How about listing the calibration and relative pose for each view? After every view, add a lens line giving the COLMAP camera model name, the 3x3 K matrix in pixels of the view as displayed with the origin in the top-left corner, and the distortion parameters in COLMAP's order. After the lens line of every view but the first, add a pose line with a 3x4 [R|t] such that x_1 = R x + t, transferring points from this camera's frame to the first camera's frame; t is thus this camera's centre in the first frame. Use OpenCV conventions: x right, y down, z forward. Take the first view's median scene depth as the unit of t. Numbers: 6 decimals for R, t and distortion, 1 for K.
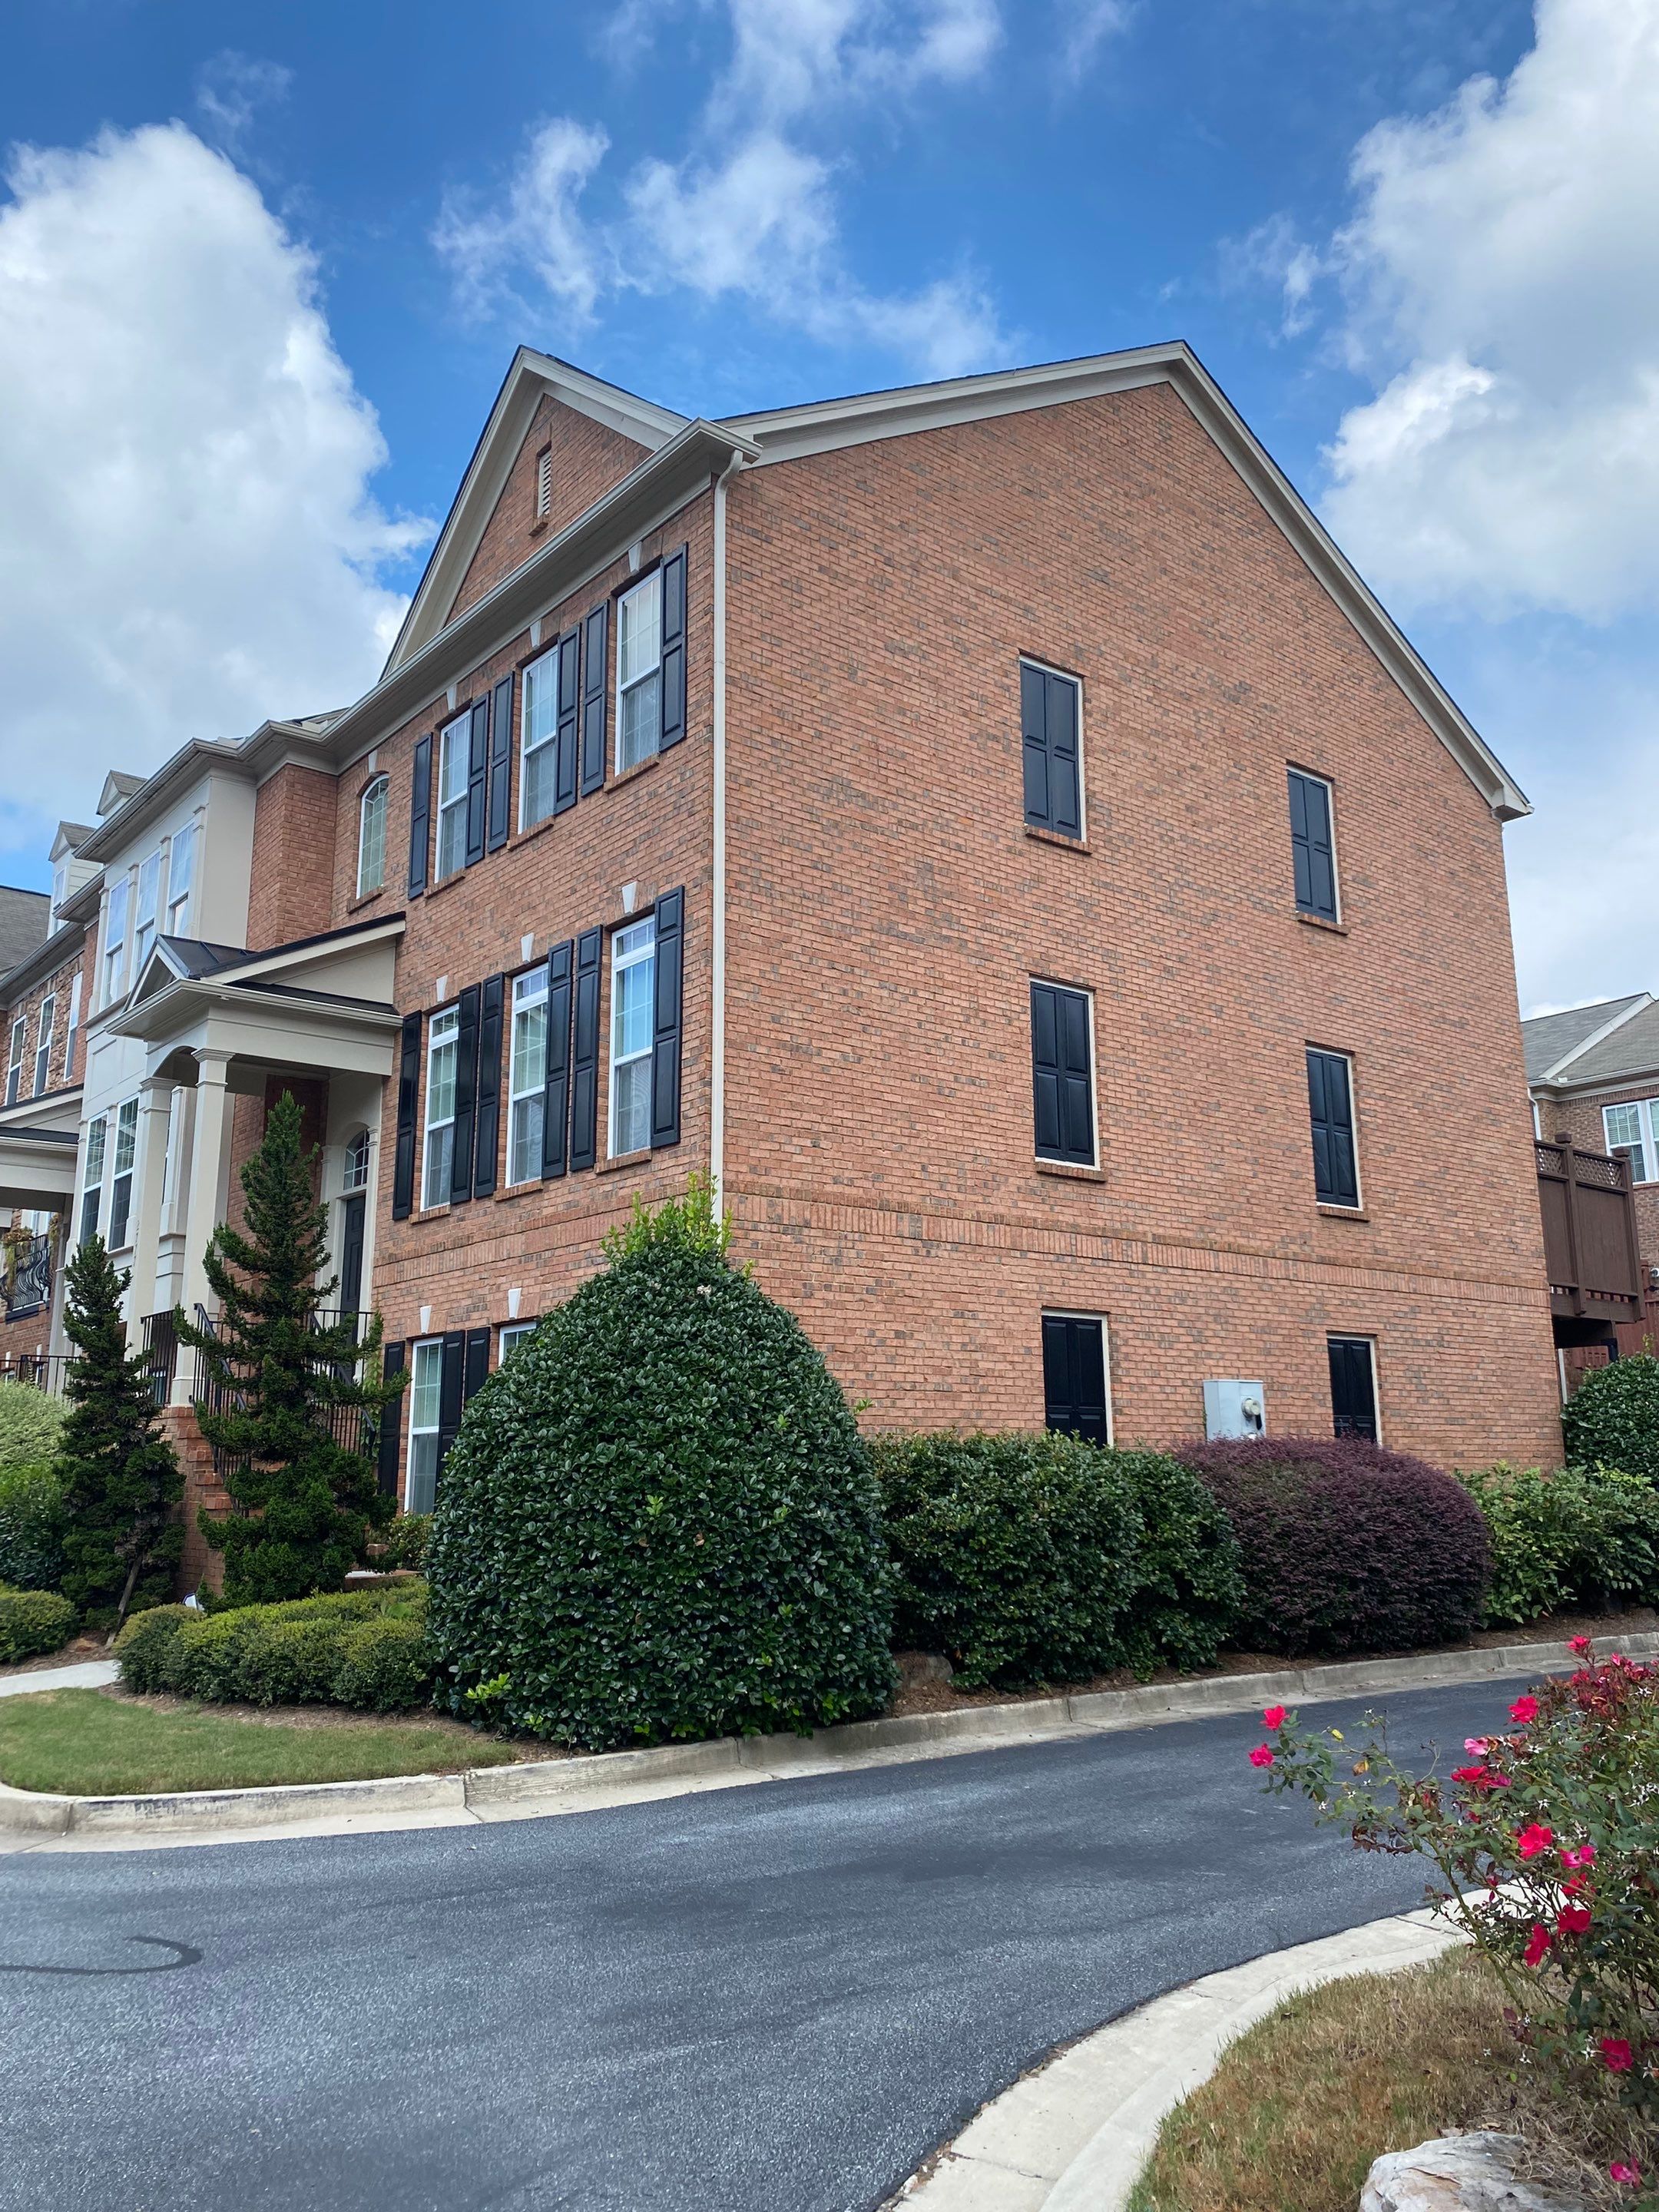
lens RADIAL K [[1680.9, 0, 829.5], [0, 1680.9, 1106.0], [0, 0, 1]] dist [0.151161, -0.188314]
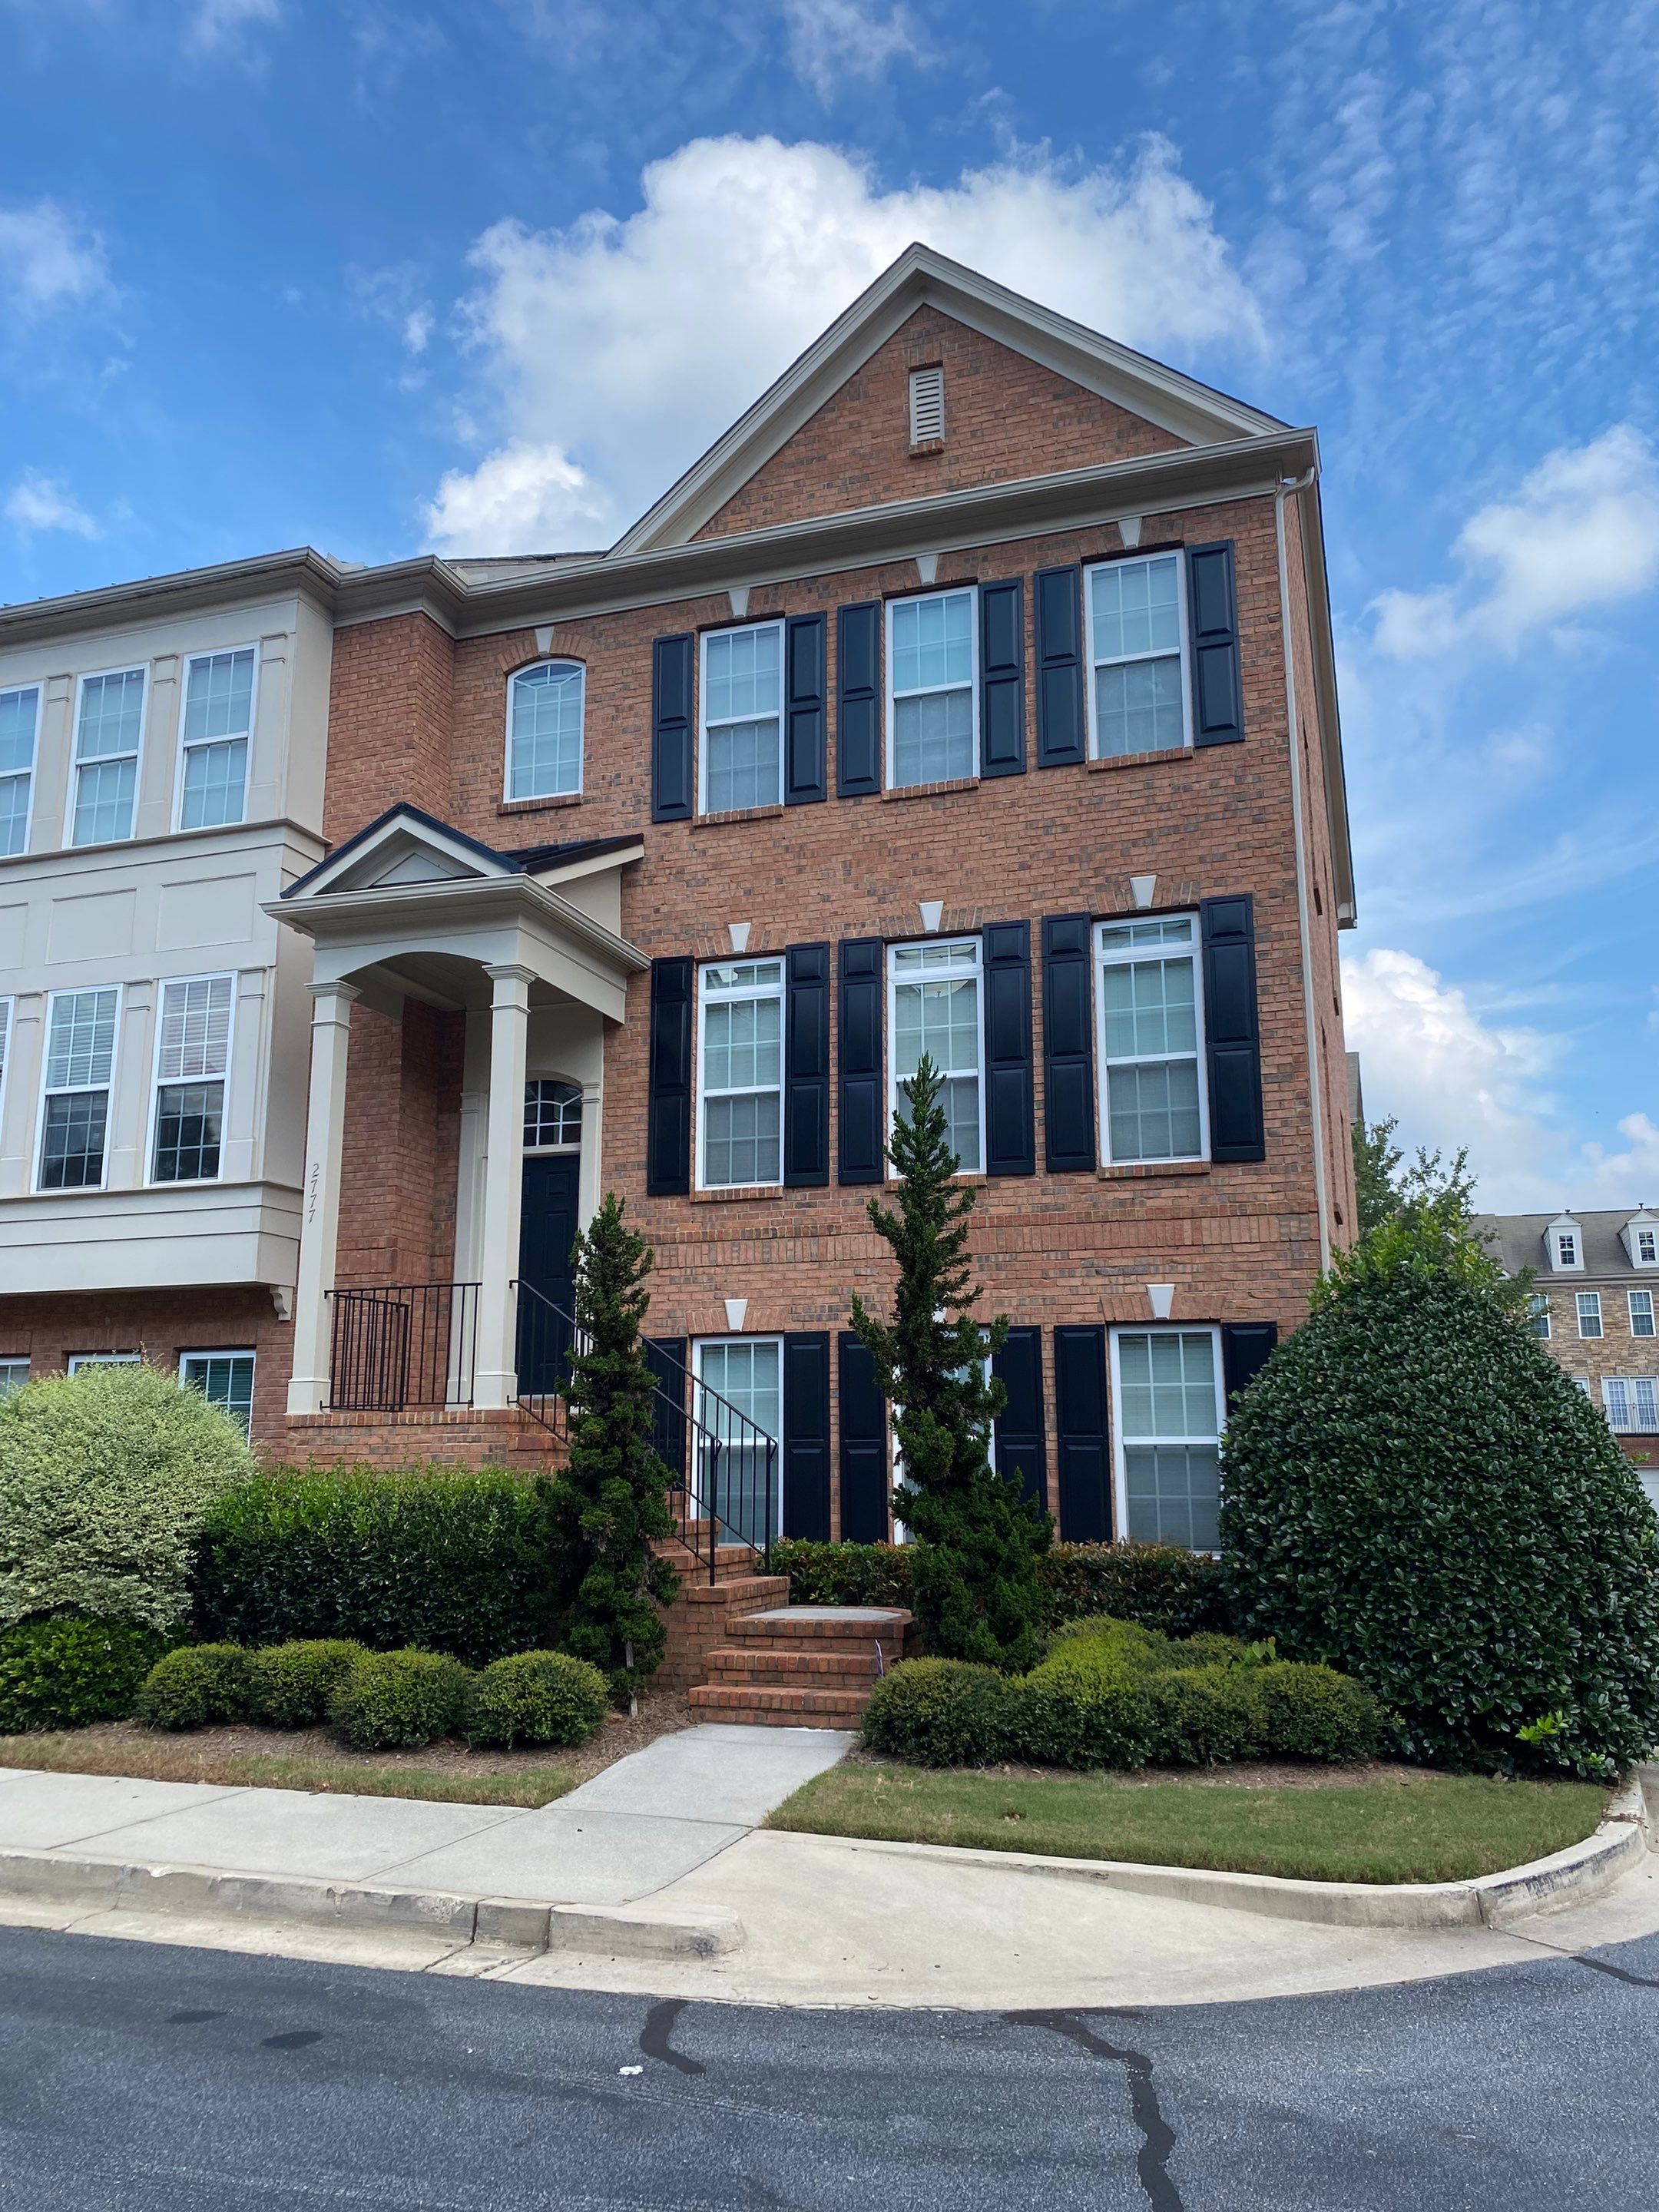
lens RADIAL K [[1664.4, 0, 842.7], [0, 1664.4, 1124.2], [0, 0, 1]] dist [0.134967, -0.283114]
pose [[0.840568, 0.107454, 0.530942, -0.679818], [-0.114350, 0.993240, -0.019982, 0.040724], [-0.529500, -0.043917, 0.847173, 0.263907]]
